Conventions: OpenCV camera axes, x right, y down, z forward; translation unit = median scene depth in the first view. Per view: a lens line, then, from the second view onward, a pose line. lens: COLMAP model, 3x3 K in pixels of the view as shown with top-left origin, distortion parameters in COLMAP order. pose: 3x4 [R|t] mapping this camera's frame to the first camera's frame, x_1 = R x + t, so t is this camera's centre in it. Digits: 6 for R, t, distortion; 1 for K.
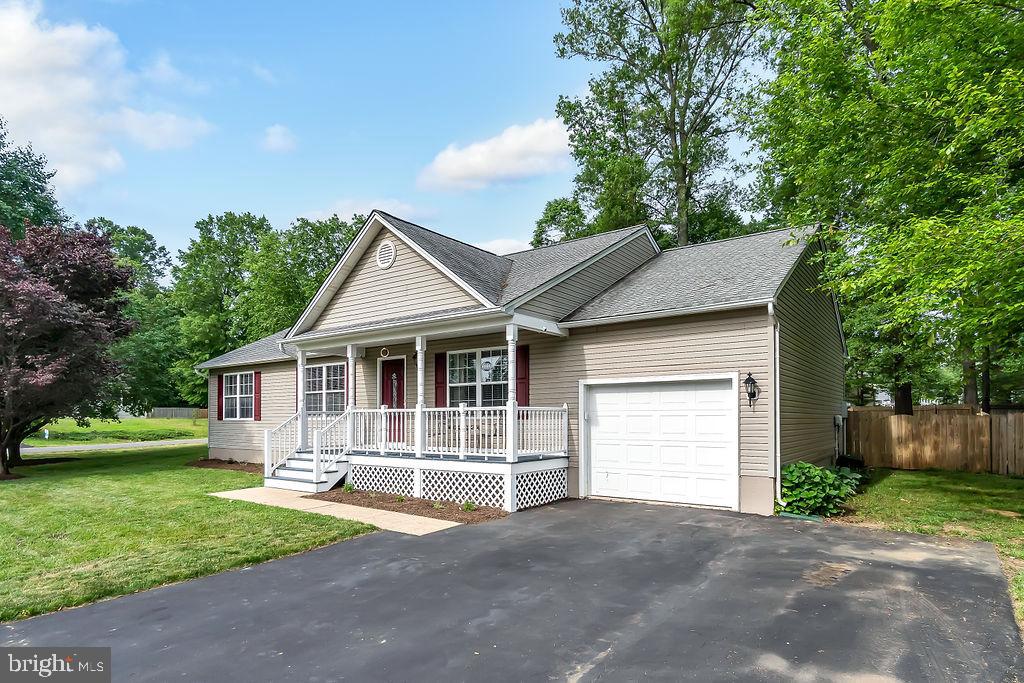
lens RADIAL K [[566.5, 0, 517.7], [0, 566.5, 413.0], [0, 0, 1]] dist [0.002680, 0.000183]
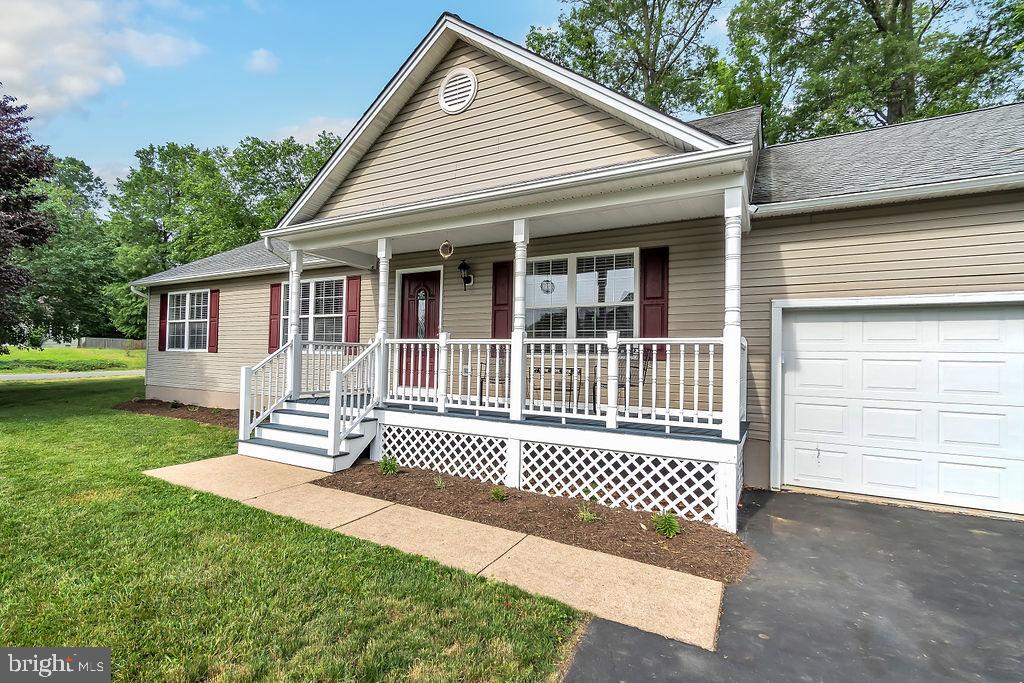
lens RADIAL K [[500.7, 0, 463.4], [0, 500.7, 349.4], [0, 0, 1]] dist [-0.000965, -0.000211]
pose [[0.997069, 0.026650, 0.071709, -0.228614], [-0.026129, 0.999625, -0.008184, 0.007891], [-0.071901, 0.006286, 0.997392, 0.400951]]
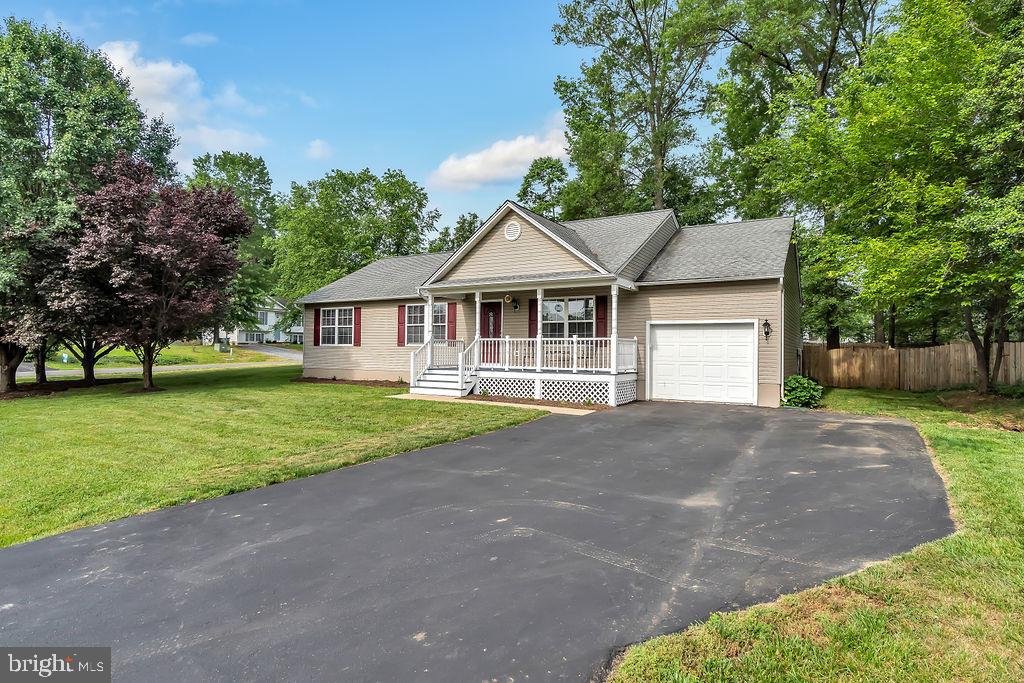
lens RADIAL K [[553.3, 0, 512.0], [0, 553.3, 341.5], [0, 0, 1]] dist [-0.002554, -0.000170]
pose [[0.995212, 0.015430, 0.096511, -0.322979], [-0.014634, 0.999853, -0.008951, 0.011987], [-0.096635, 0.007496, 0.995292, -0.347876]]
